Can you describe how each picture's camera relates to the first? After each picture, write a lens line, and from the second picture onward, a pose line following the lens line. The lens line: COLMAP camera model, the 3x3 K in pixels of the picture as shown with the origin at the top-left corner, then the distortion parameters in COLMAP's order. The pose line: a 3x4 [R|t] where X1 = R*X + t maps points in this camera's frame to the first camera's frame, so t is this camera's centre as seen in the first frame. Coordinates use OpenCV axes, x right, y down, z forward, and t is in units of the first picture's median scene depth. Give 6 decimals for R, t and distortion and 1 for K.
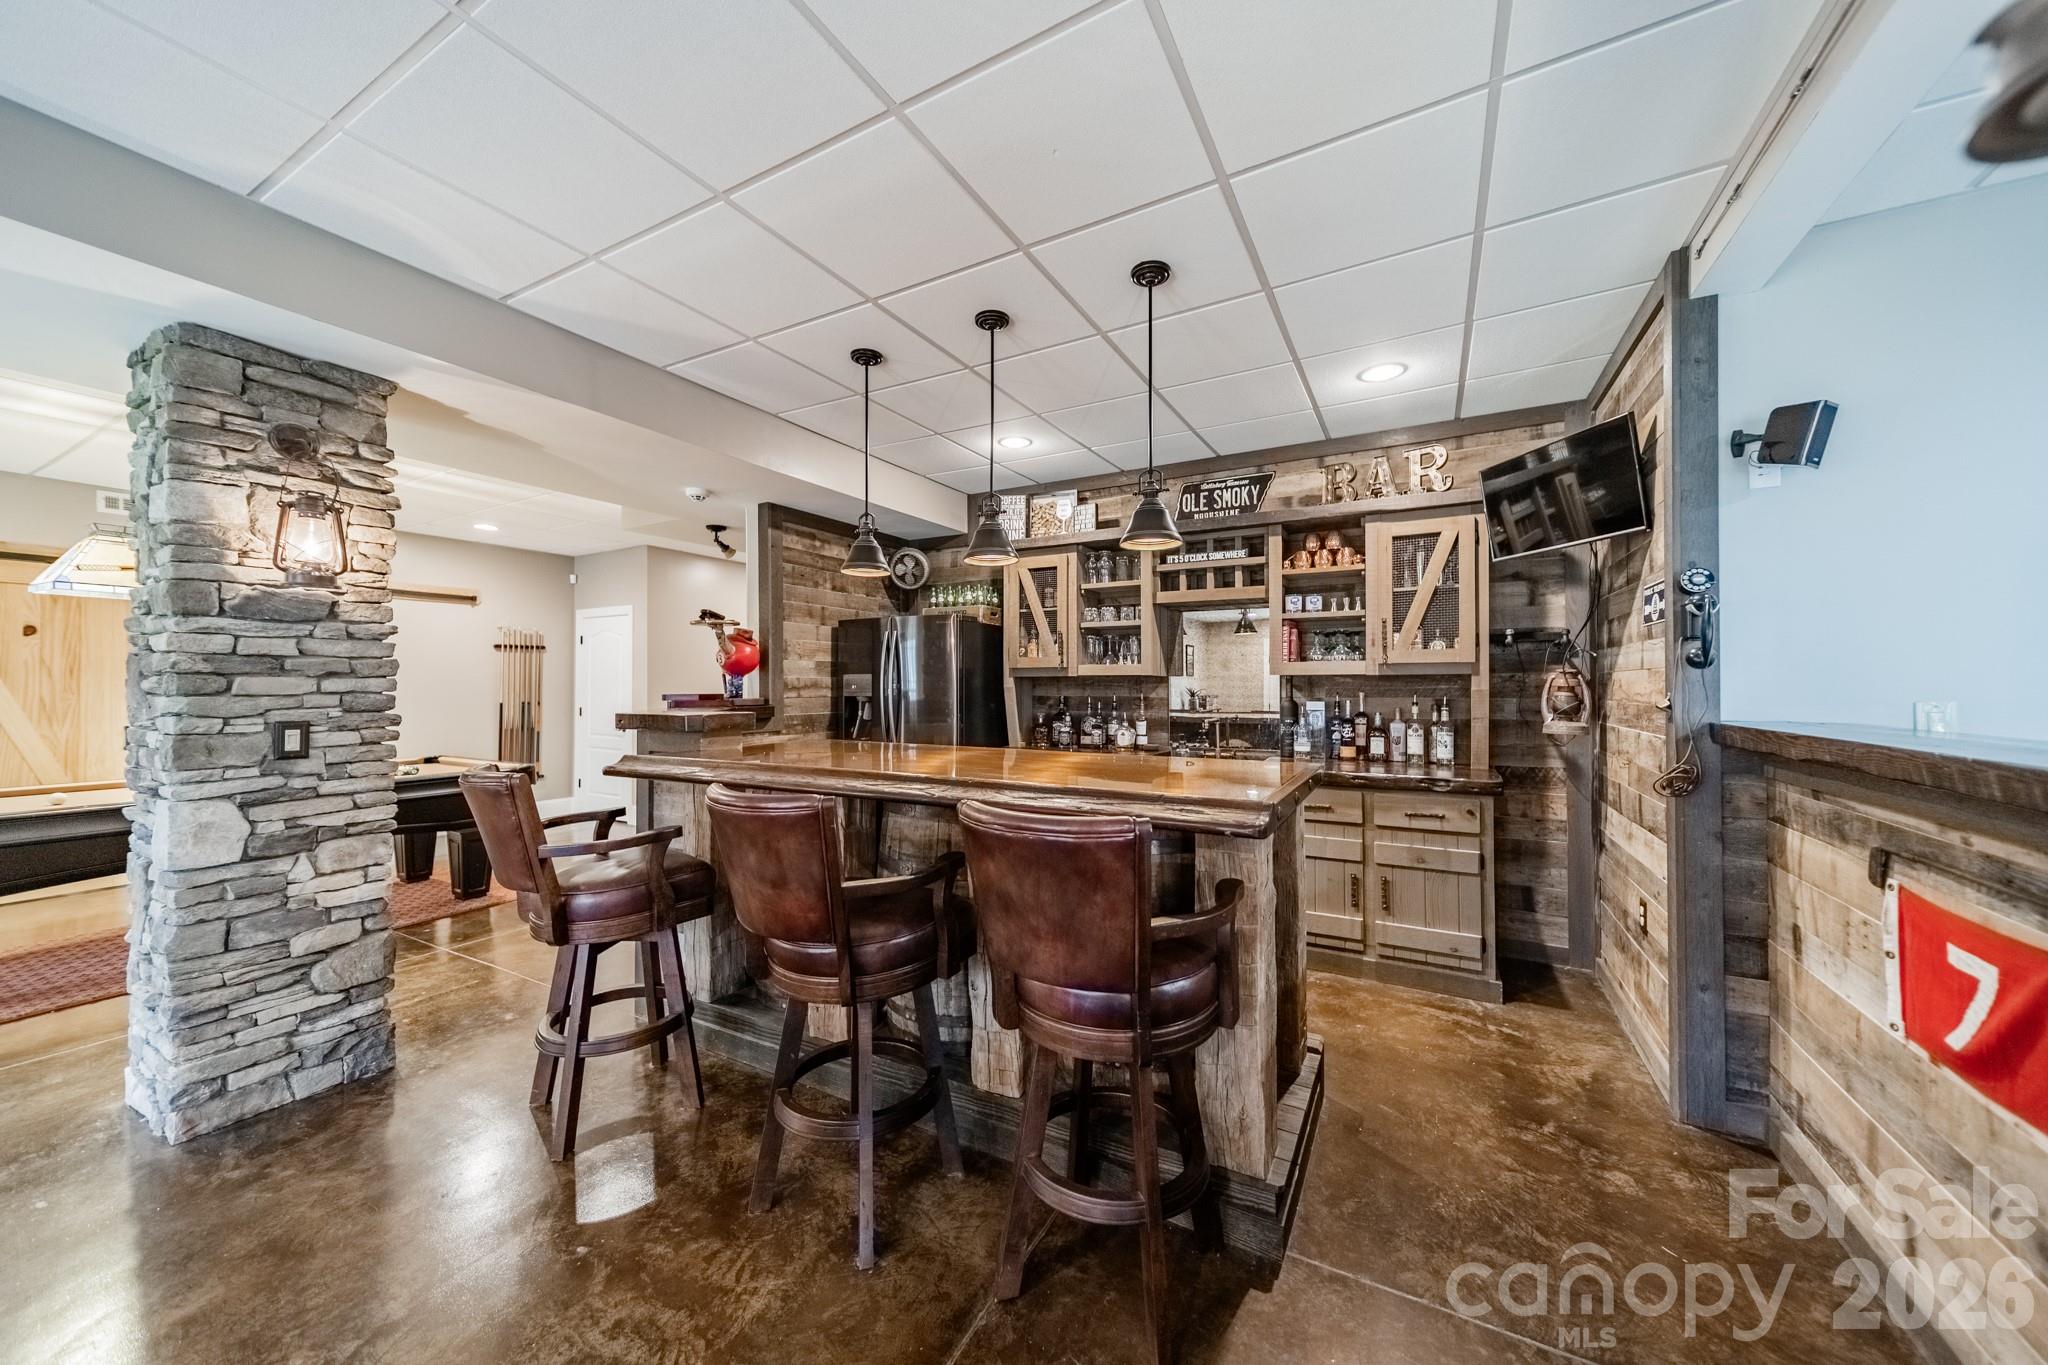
lens RADIAL K [[719.4, 0, 1024.0], [0, 719.4, 682.5], [0, 0, 1]] dist [0.008239, 0.000240]
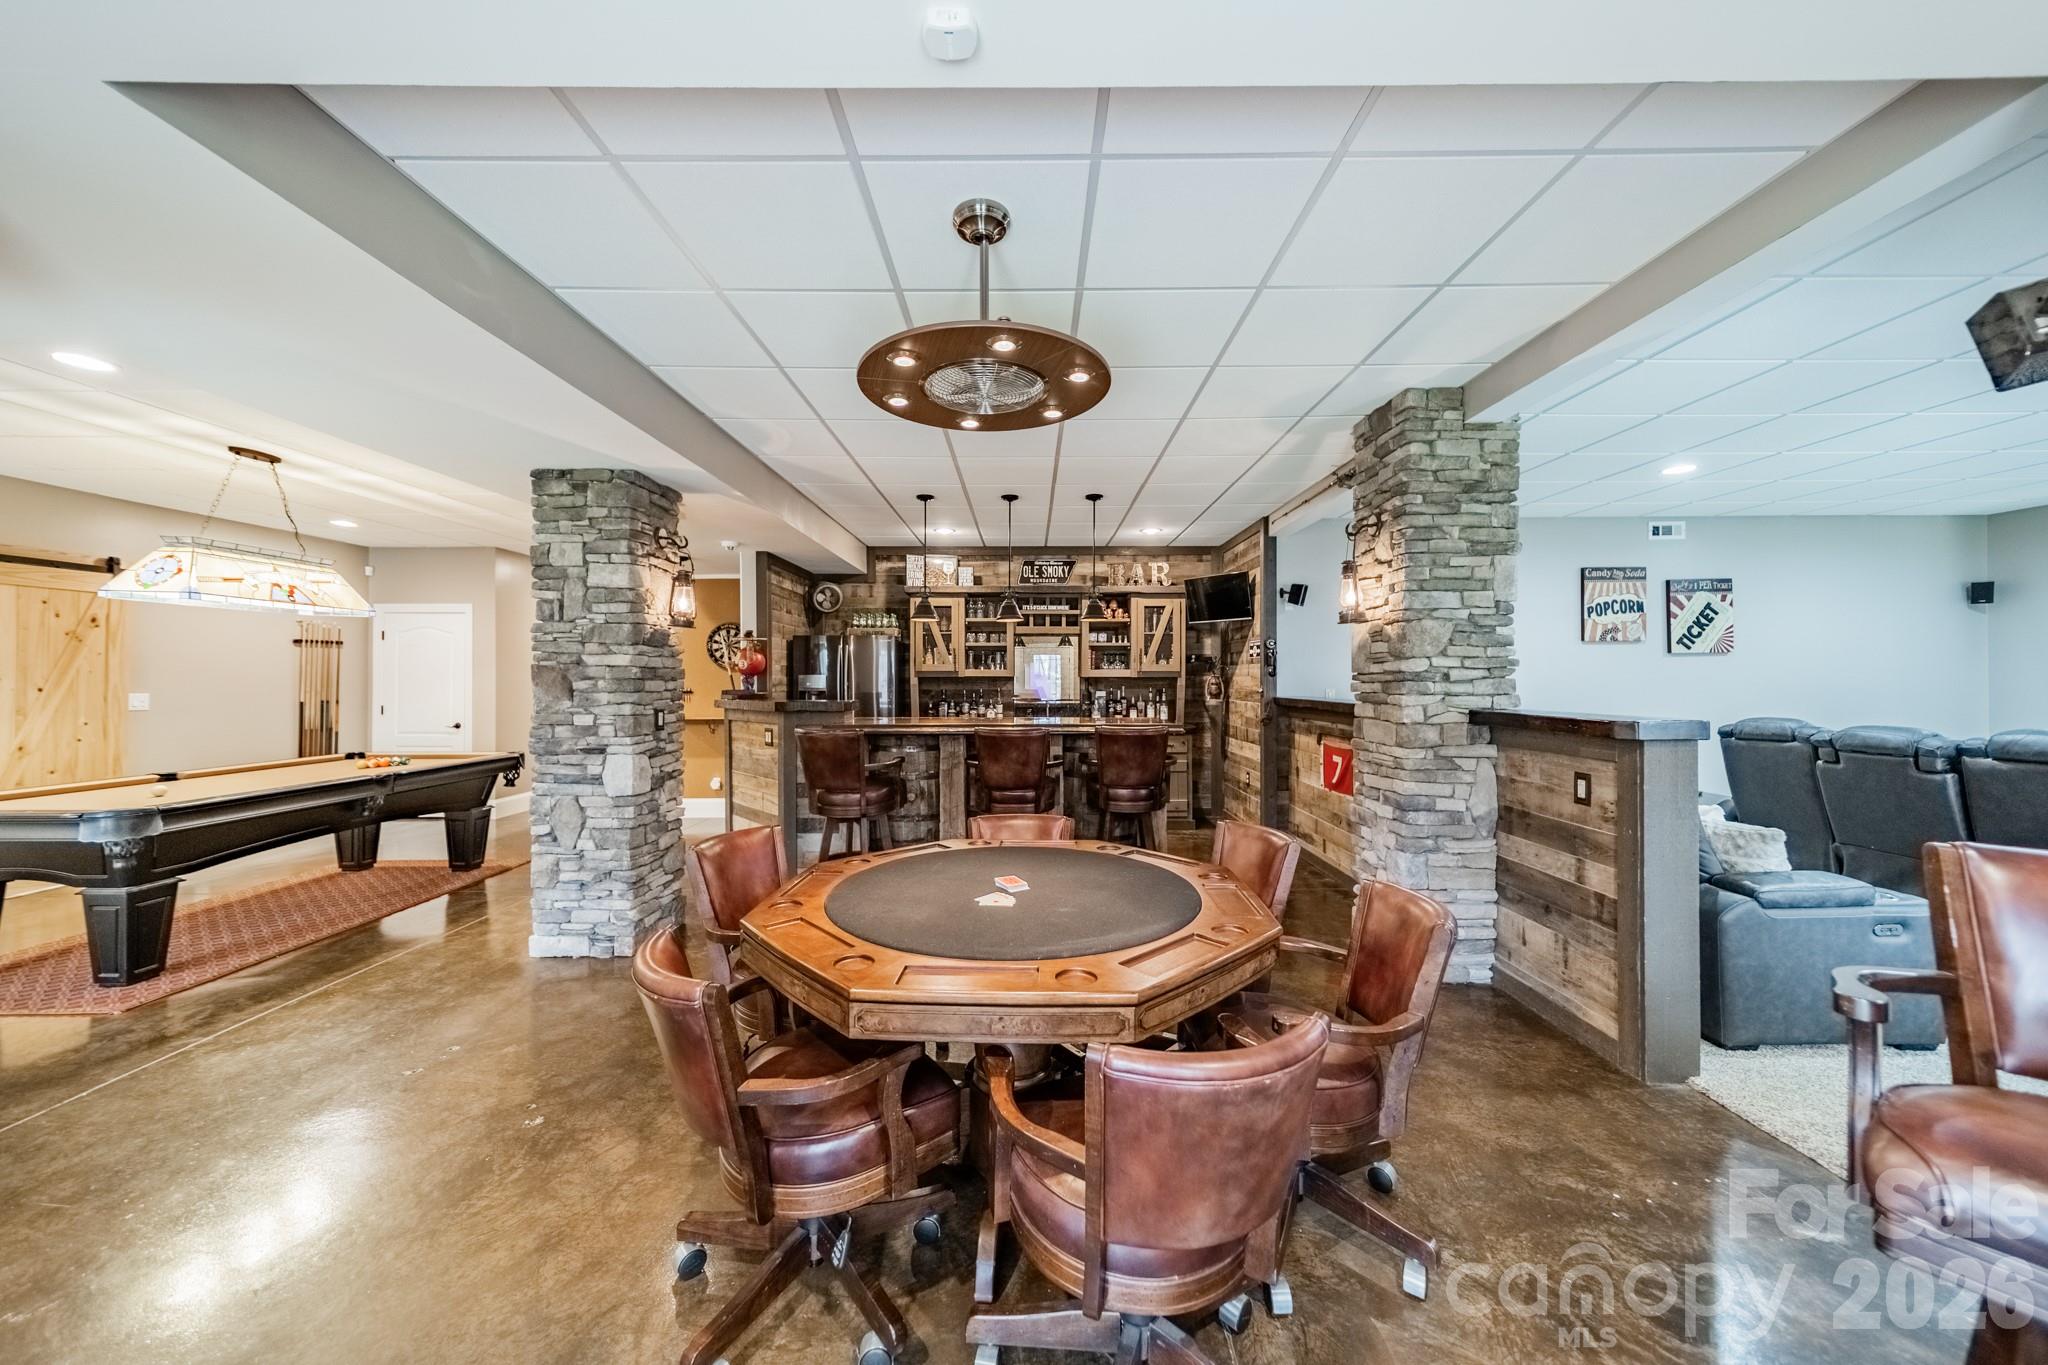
lens RADIAL K [[719.4, 0, 1024.0], [0, 719.4, 682.5], [0, 0, 1]] dist [0.008239, 0.000240]
pose [[0.876629, -0.002945, 0.481158, -0.655755], [-0.001149, 0.999966, 0.008213, -0.010815], [-0.481166, -0.007752, 0.876595, -0.508418]]
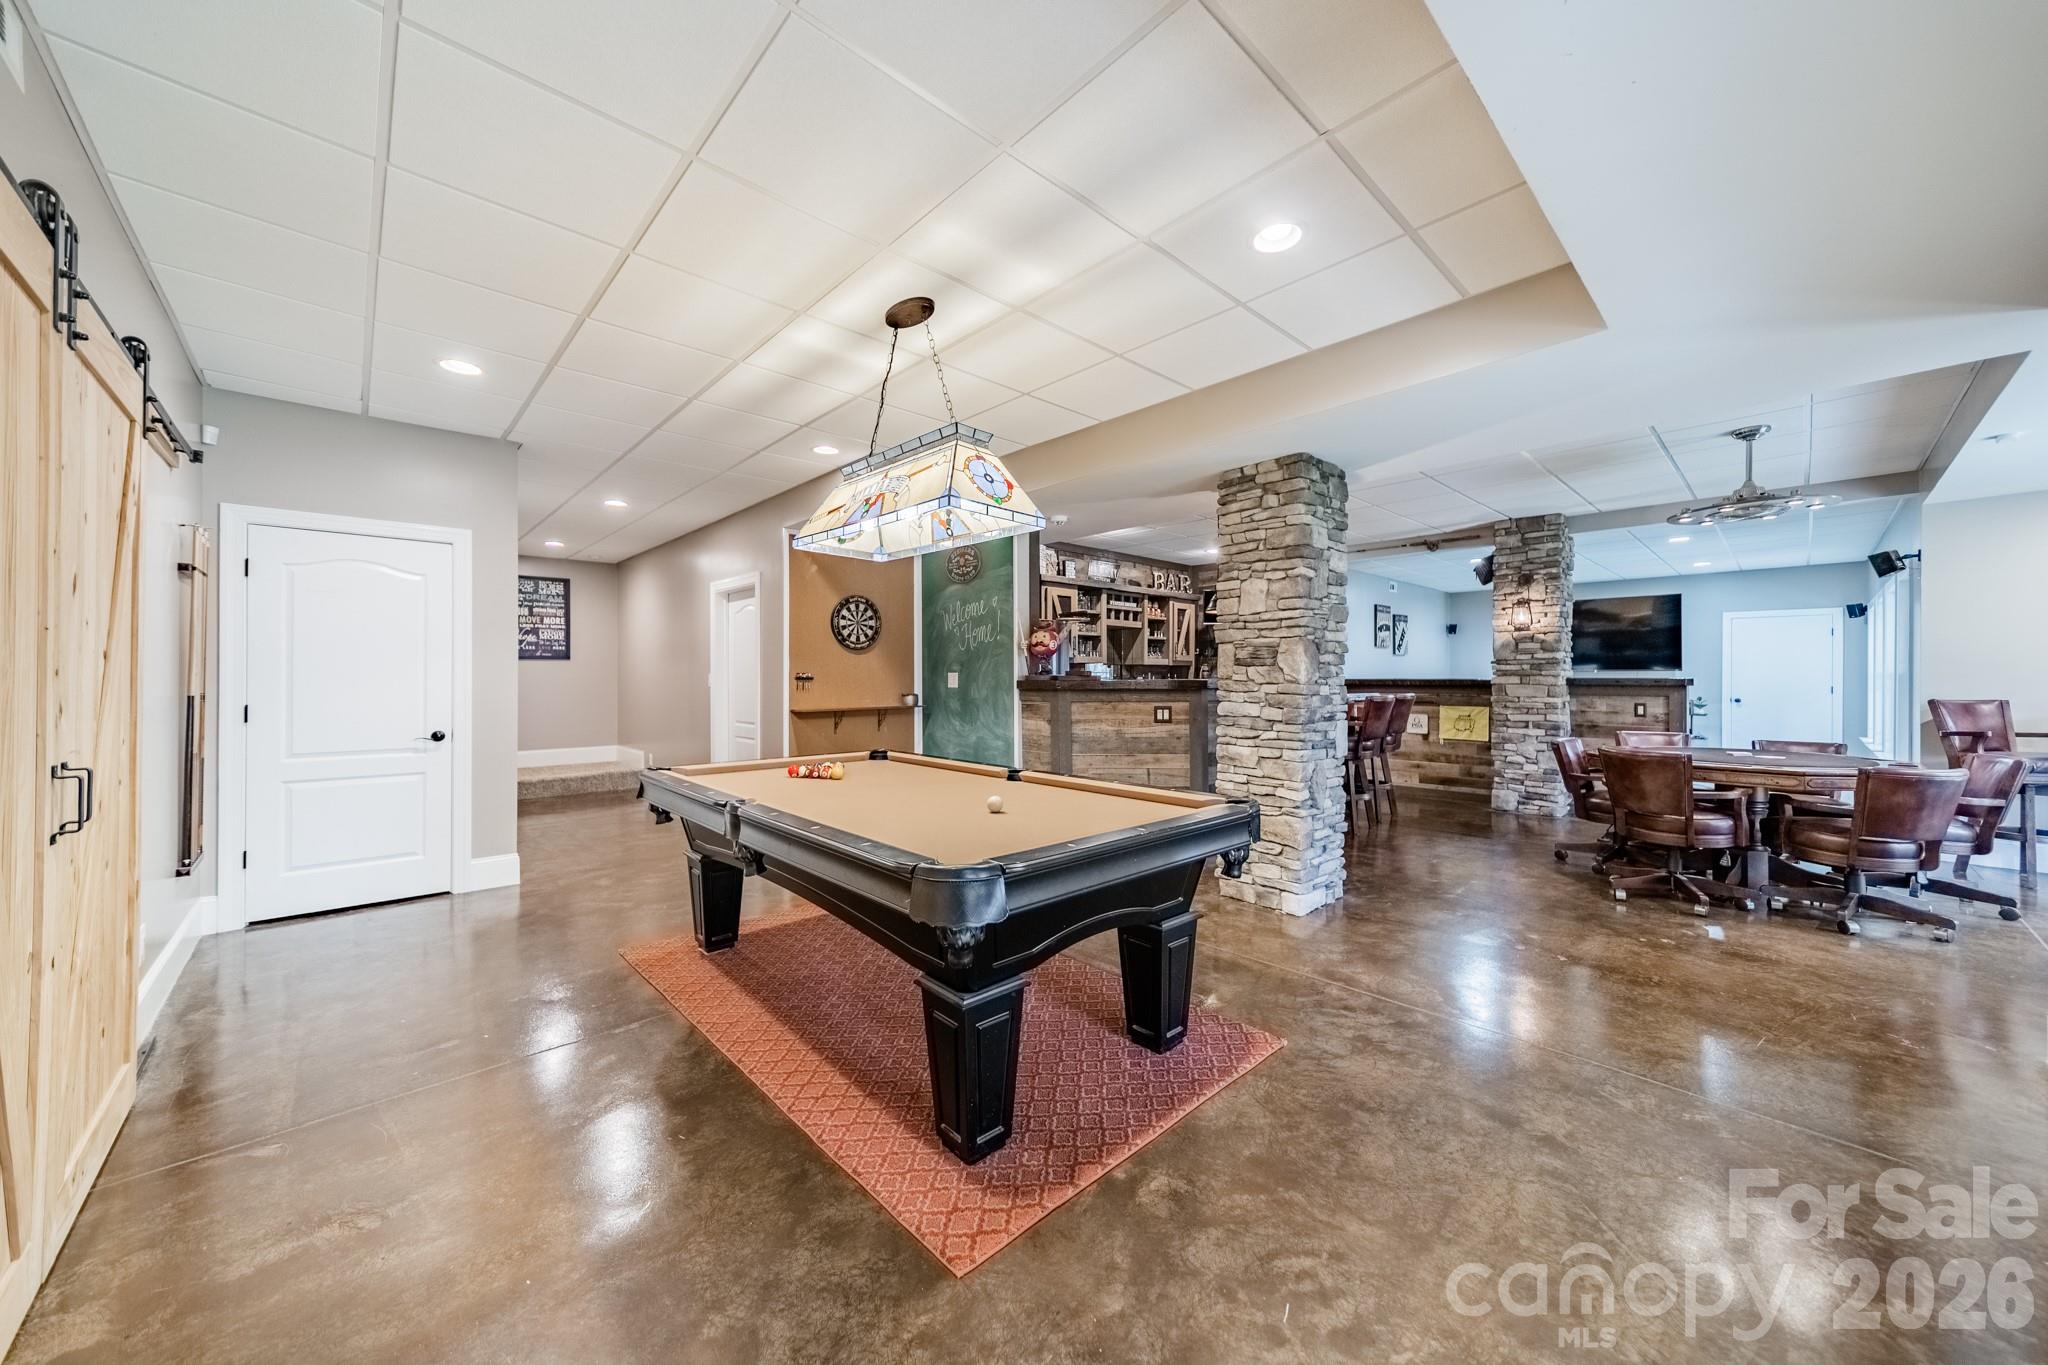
lens RADIAL K [[719.4, 0, 1024.0], [0, 719.4, 682.5], [0, 0, 1]] dist [0.008239, 0.000240]
pose [[0.306384, -0.006624, 0.951885, -1.804799], [0.000155, 0.999976, 0.006909, 0.028459], [-0.951908, -0.001969, 0.306377, 0.692031]]
